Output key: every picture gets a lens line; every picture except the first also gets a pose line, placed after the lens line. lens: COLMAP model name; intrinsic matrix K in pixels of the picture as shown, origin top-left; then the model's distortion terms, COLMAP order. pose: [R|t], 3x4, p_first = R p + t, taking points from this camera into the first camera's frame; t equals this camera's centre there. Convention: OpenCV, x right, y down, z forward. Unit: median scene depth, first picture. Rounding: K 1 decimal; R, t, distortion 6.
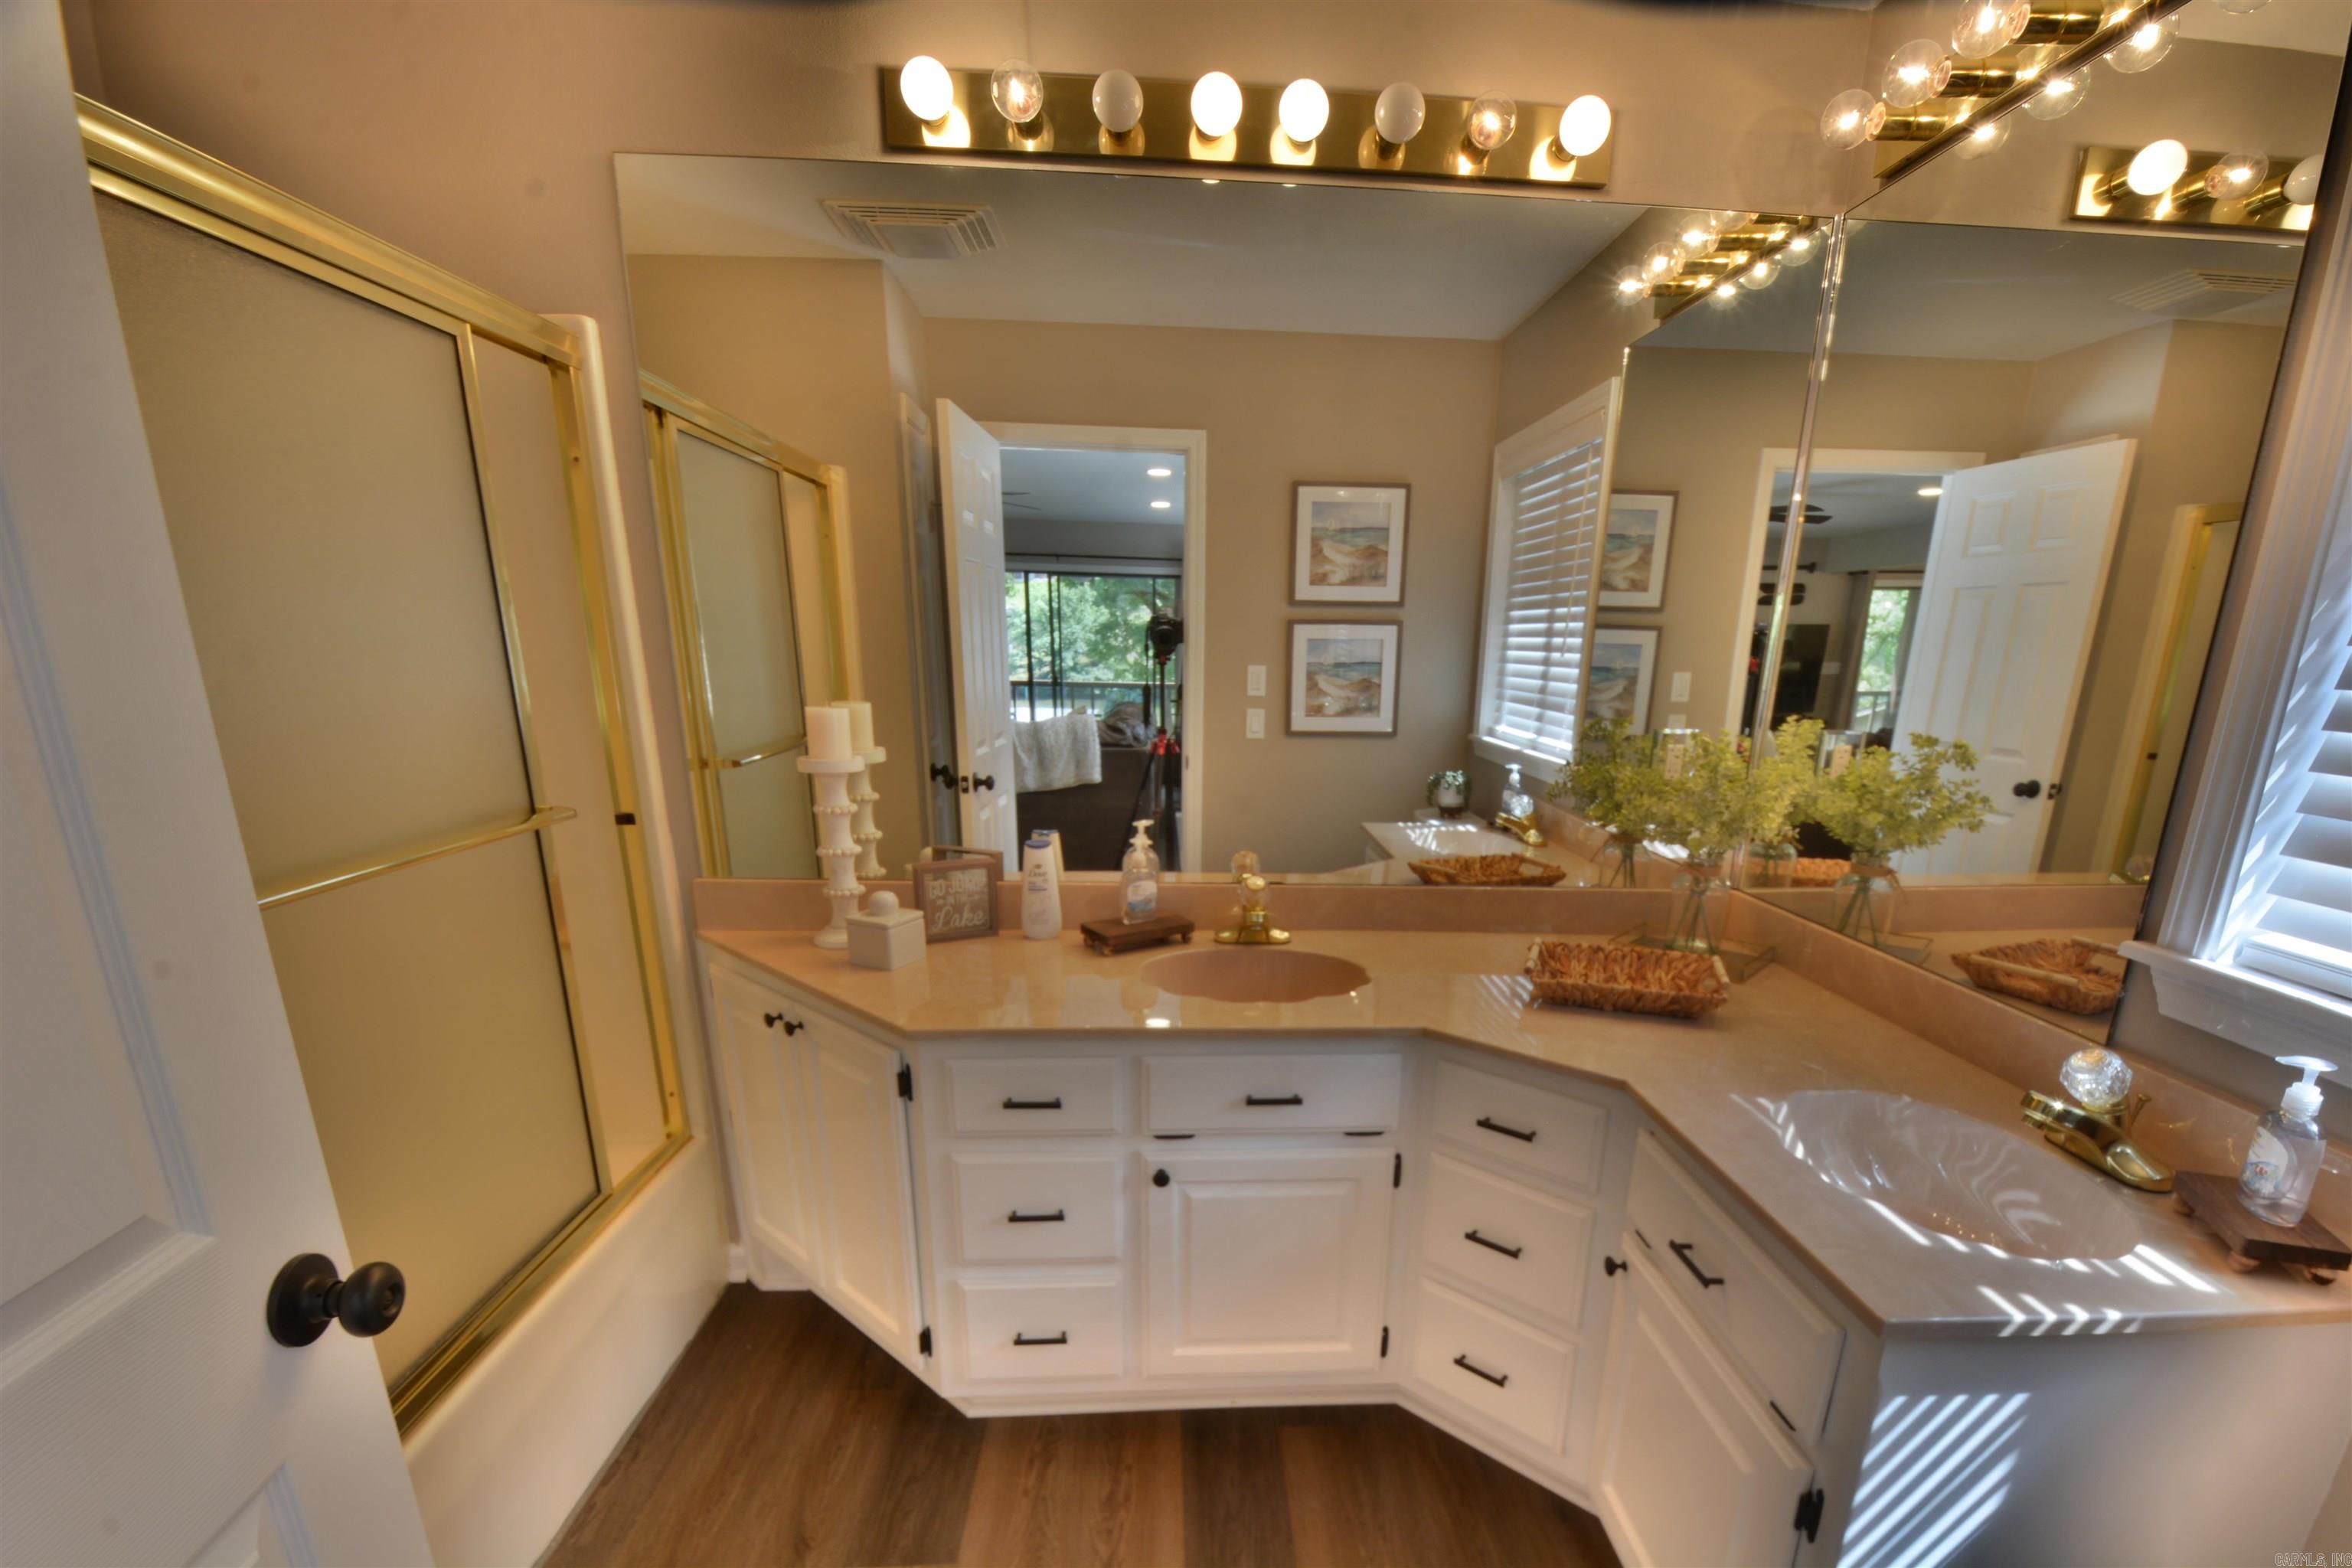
lens RADIAL K [[1047.2, 0, 1239.2], [0, 1047.2, 964.2], [0, 0, 1]] dist [0.021552, -0.024016]
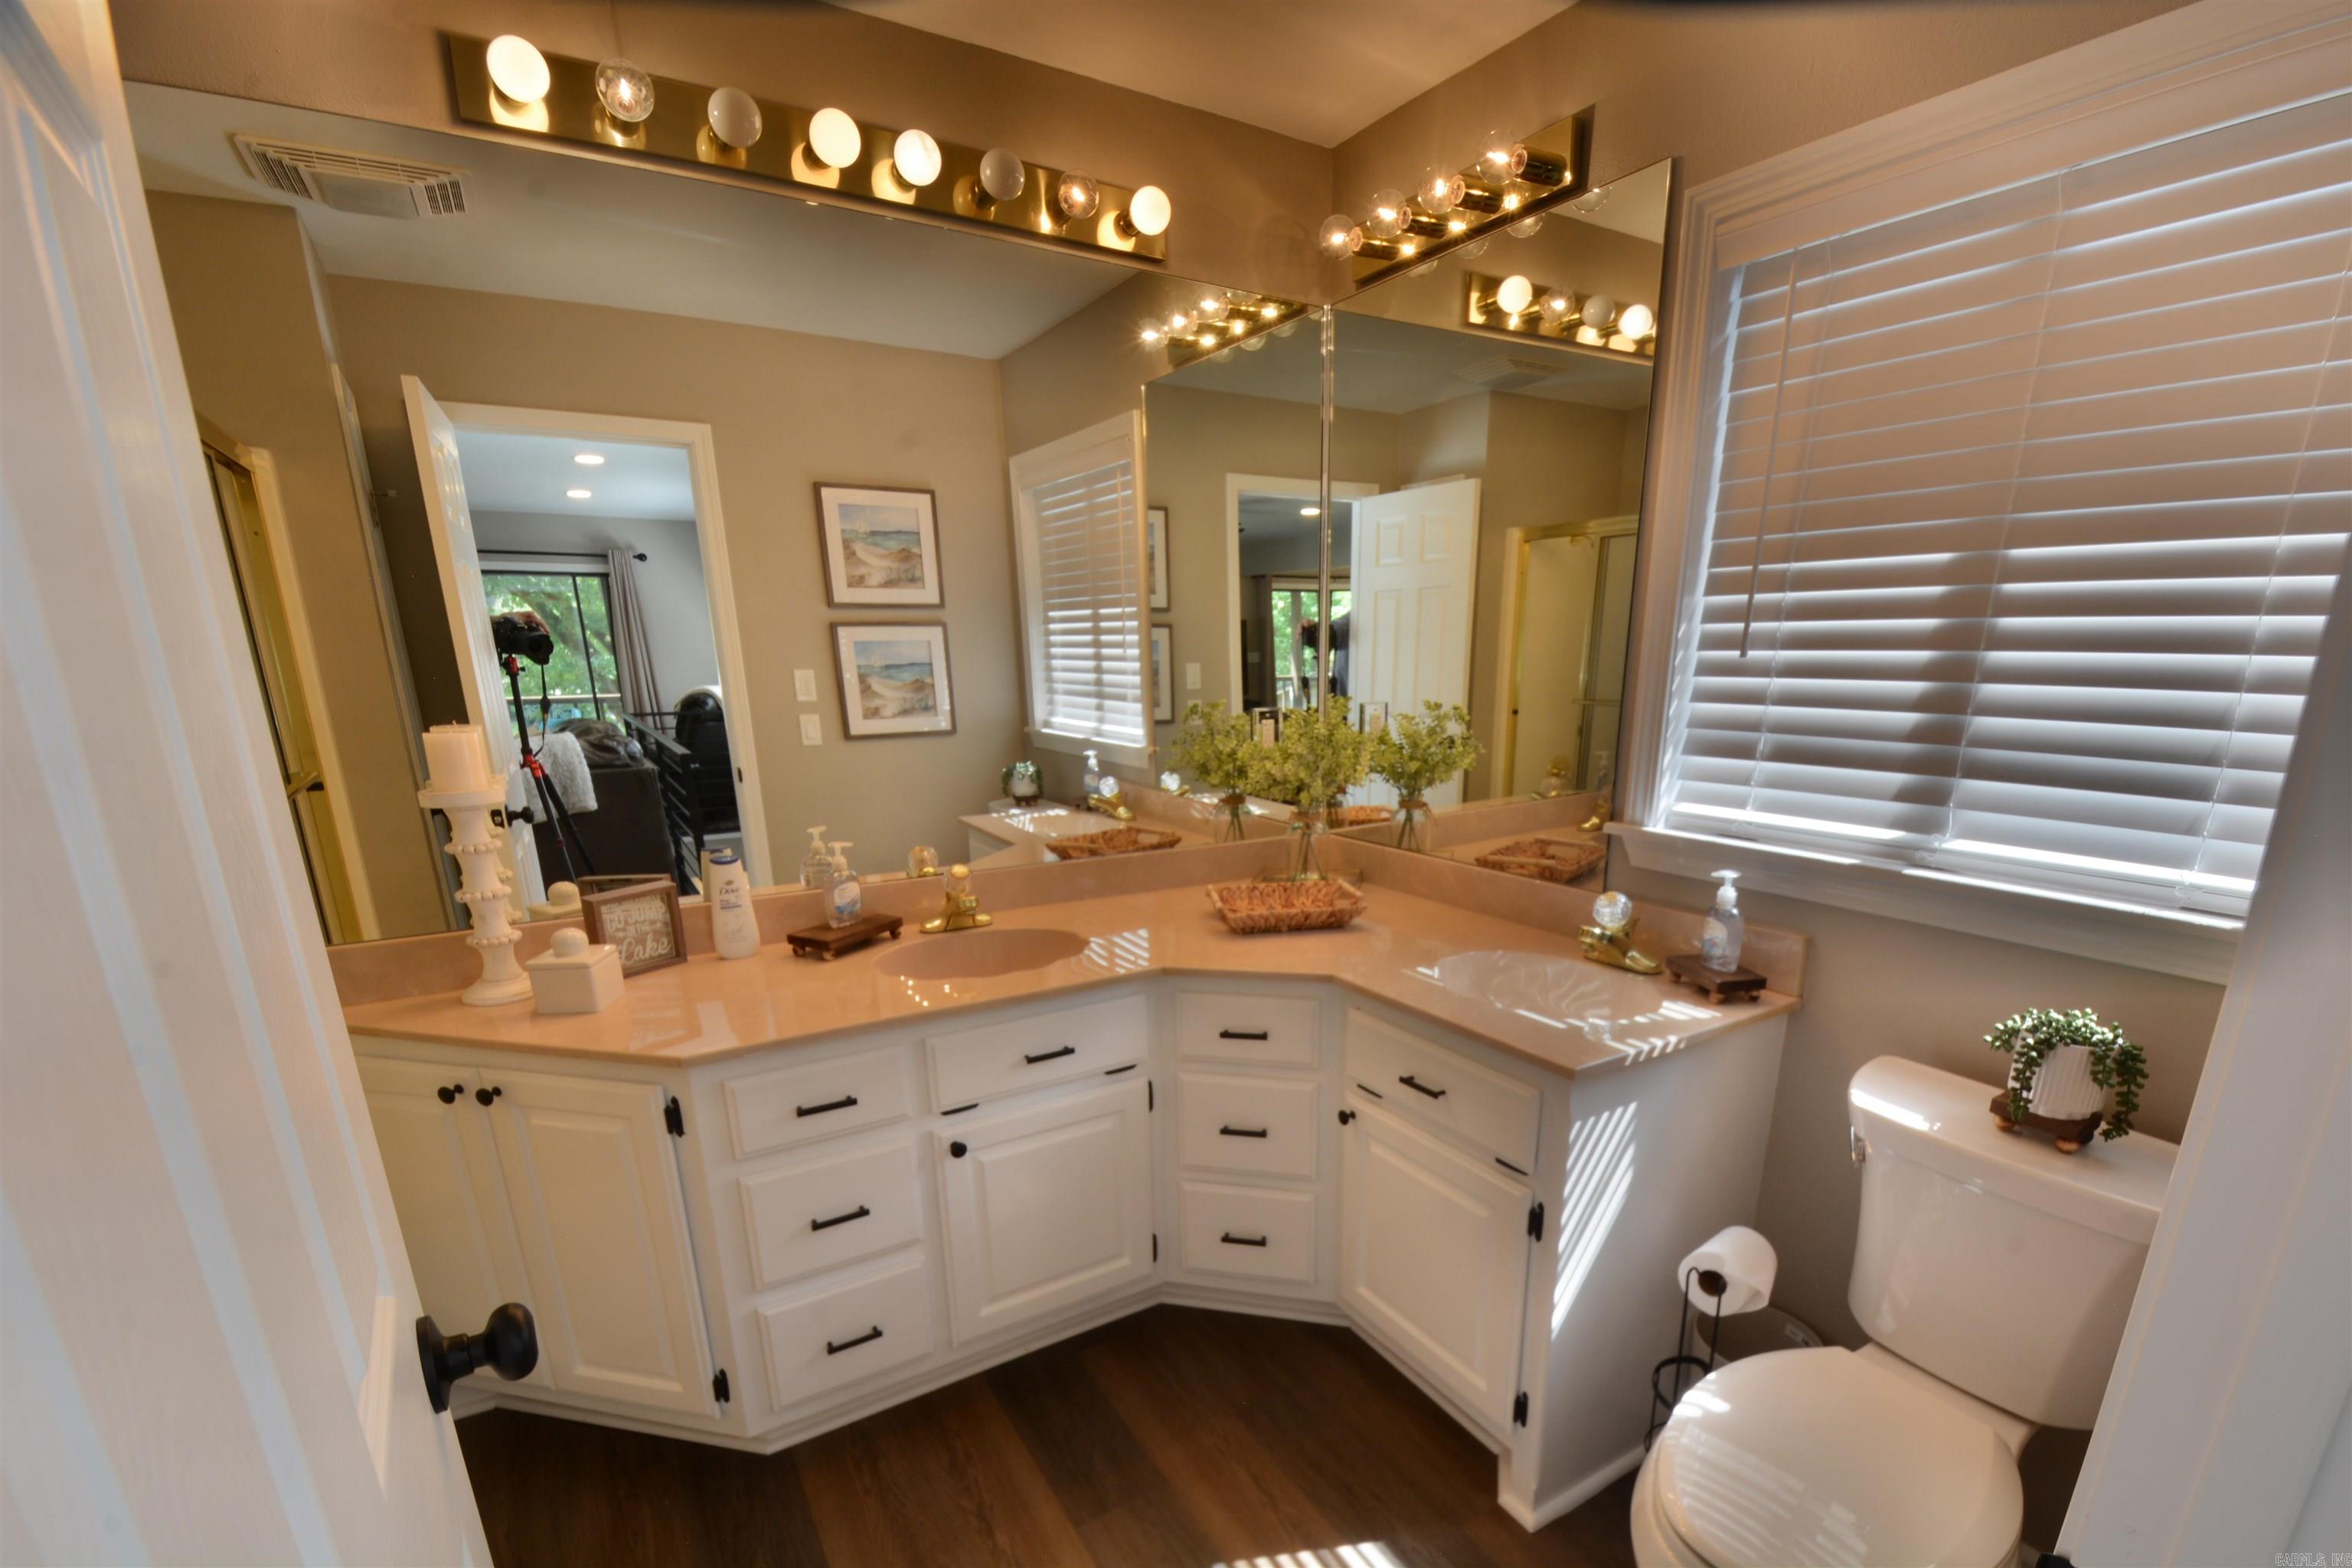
lens RADIAL K [[1047.2, 0, 1239.2], [0, 1047.2, 964.2], [0, 0, 1]] dist [0.021552, -0.024016]
pose [[0.870860, -0.167139, 0.462242, -0.241863], [0.166384, 0.985134, 0.042741, 0.017370], [-0.462514, 0.039688, 0.885723, -0.072033]]
